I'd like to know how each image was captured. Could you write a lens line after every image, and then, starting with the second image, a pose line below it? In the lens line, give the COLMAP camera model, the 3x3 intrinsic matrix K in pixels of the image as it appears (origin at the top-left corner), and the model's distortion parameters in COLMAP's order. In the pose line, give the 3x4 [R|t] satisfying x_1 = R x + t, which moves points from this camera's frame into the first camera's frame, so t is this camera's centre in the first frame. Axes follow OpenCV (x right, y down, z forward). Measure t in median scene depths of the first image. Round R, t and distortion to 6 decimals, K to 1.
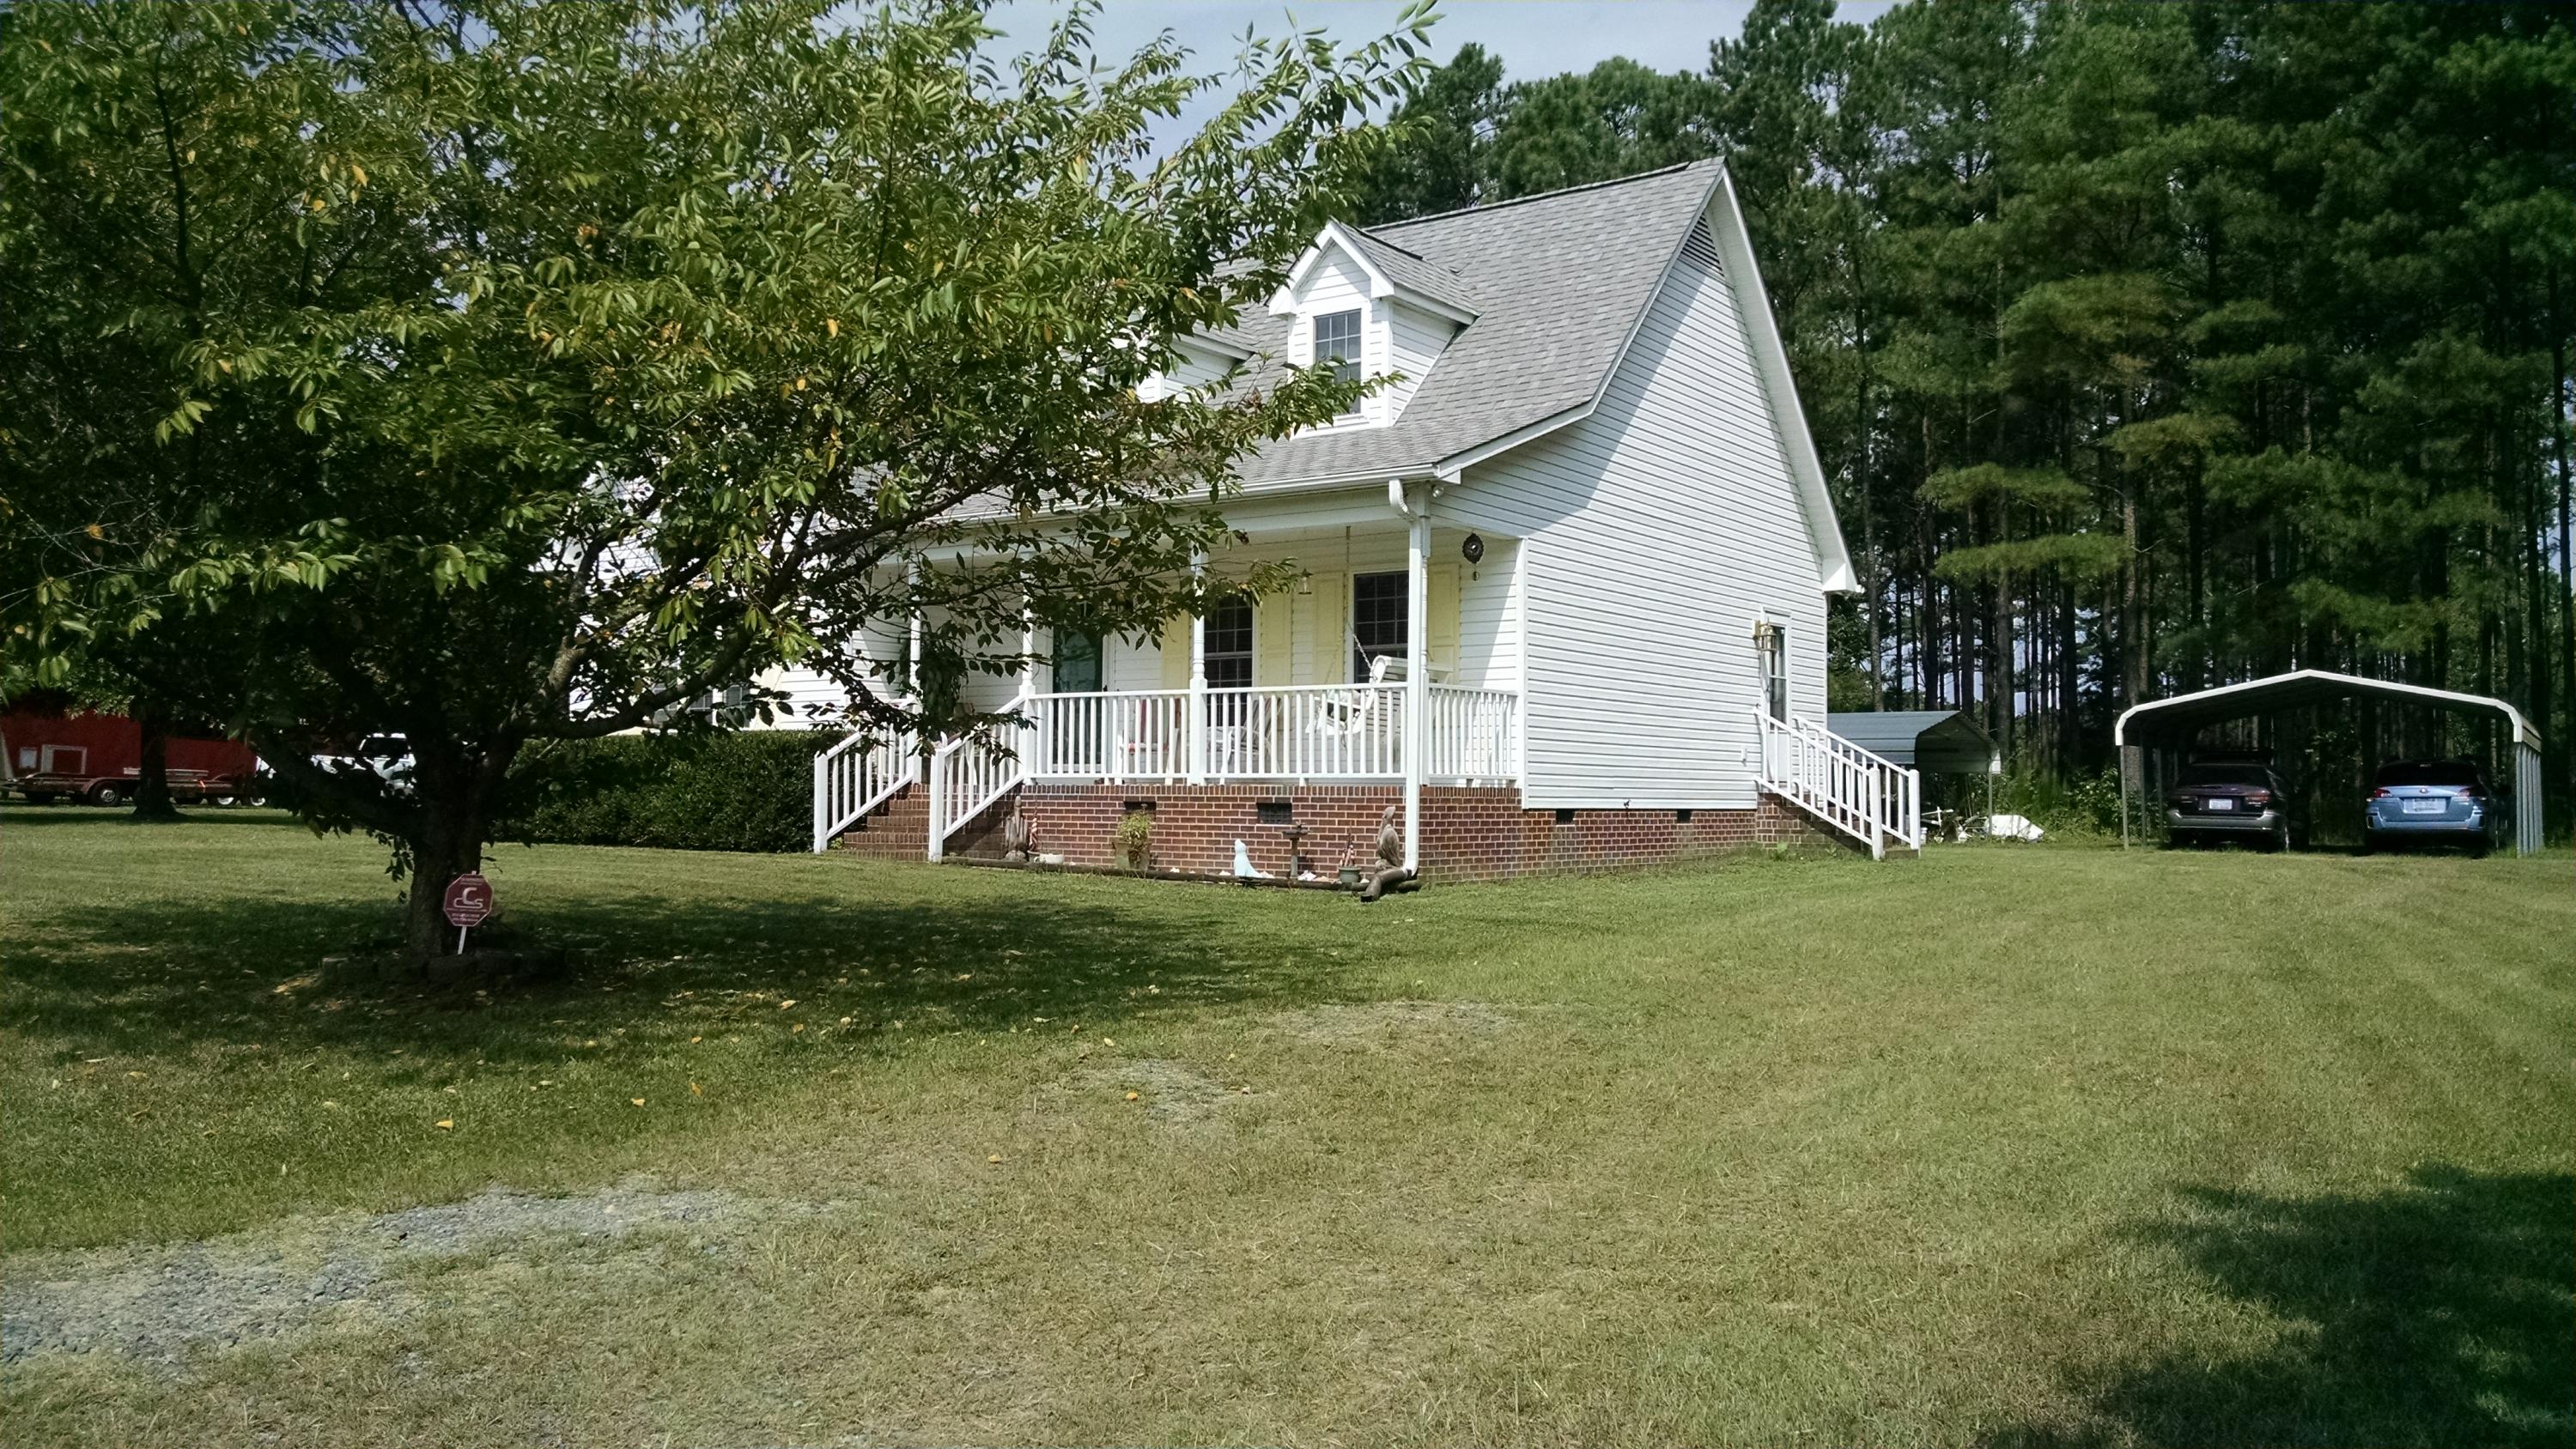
lens RADIAL K [[1933.3, 0, 1289.0], [0, 1933.3, 710.9], [0, 0, 1]] dist [0.055094, -0.147050]
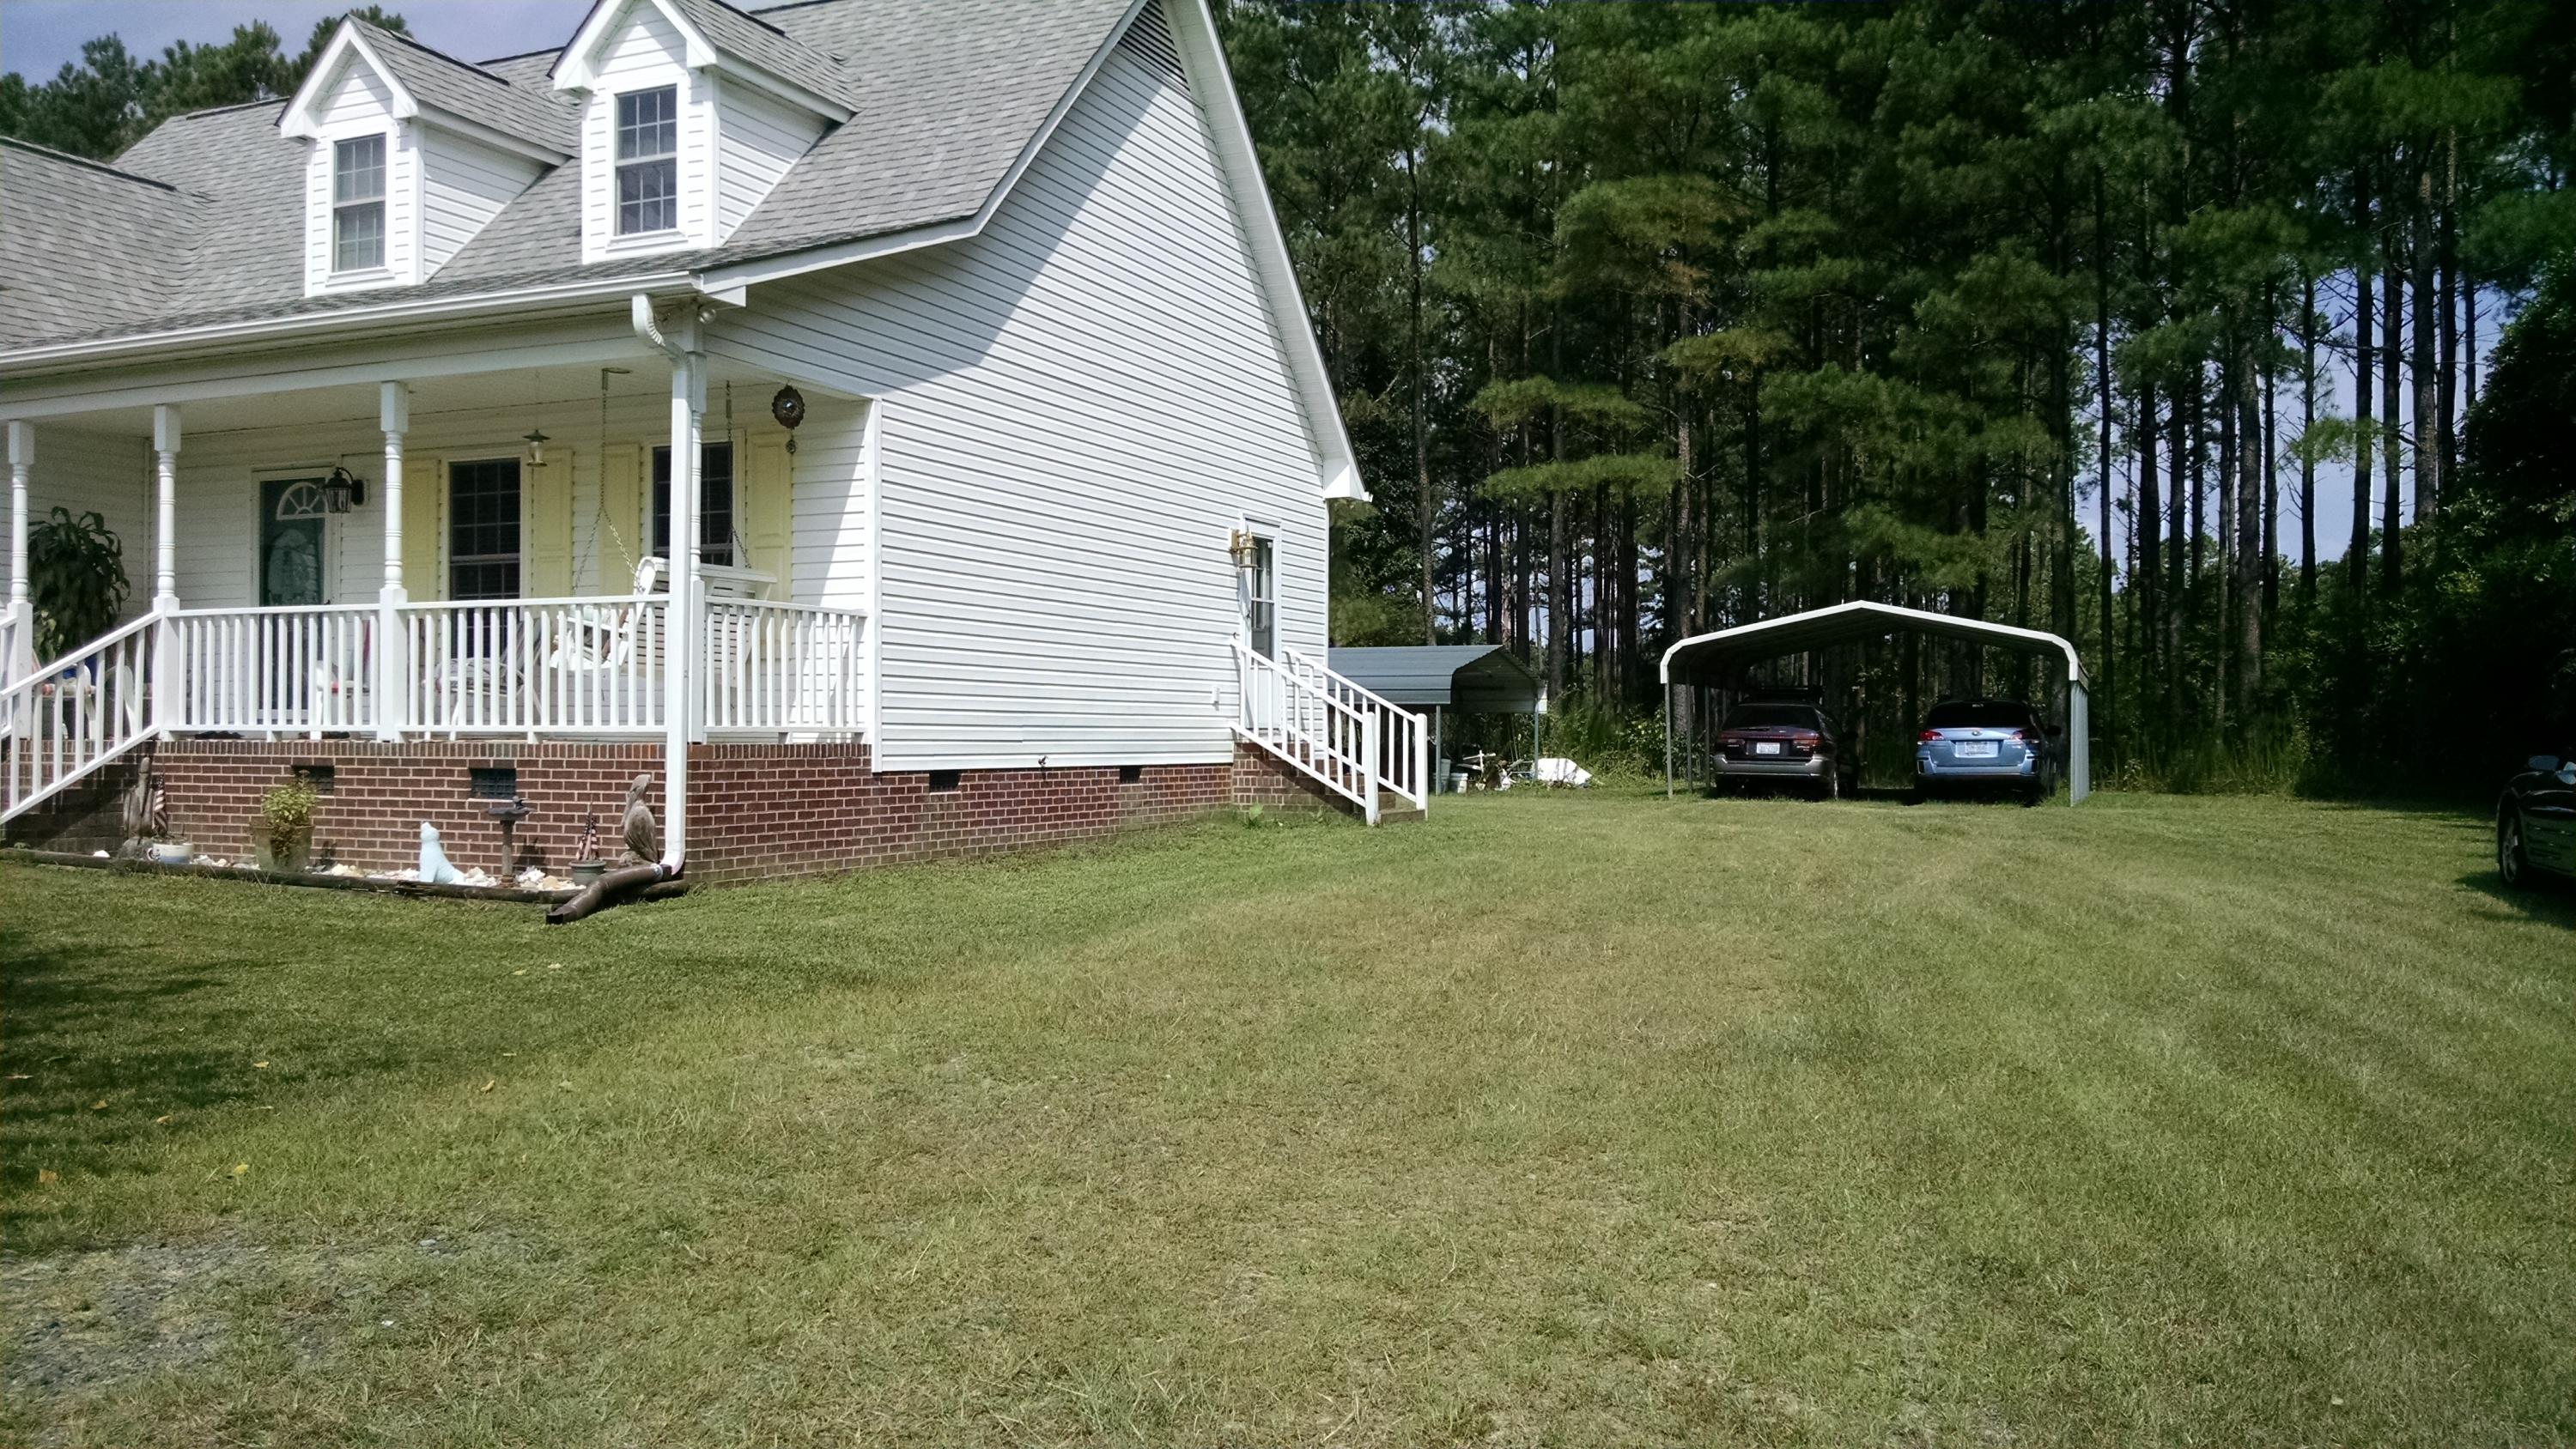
lens RADIAL K [[1933.3, 0, 1289.0], [0, 1933.3, 710.9], [0, 0, 1]] dist [0.055094, -0.147050]
pose [[0.979895, -0.001133, 0.199510, 0.095425], [-0.005571, 0.999439, 0.033037, 0.001855], [-0.199435, -0.033484, 0.979339, 0.189838]]
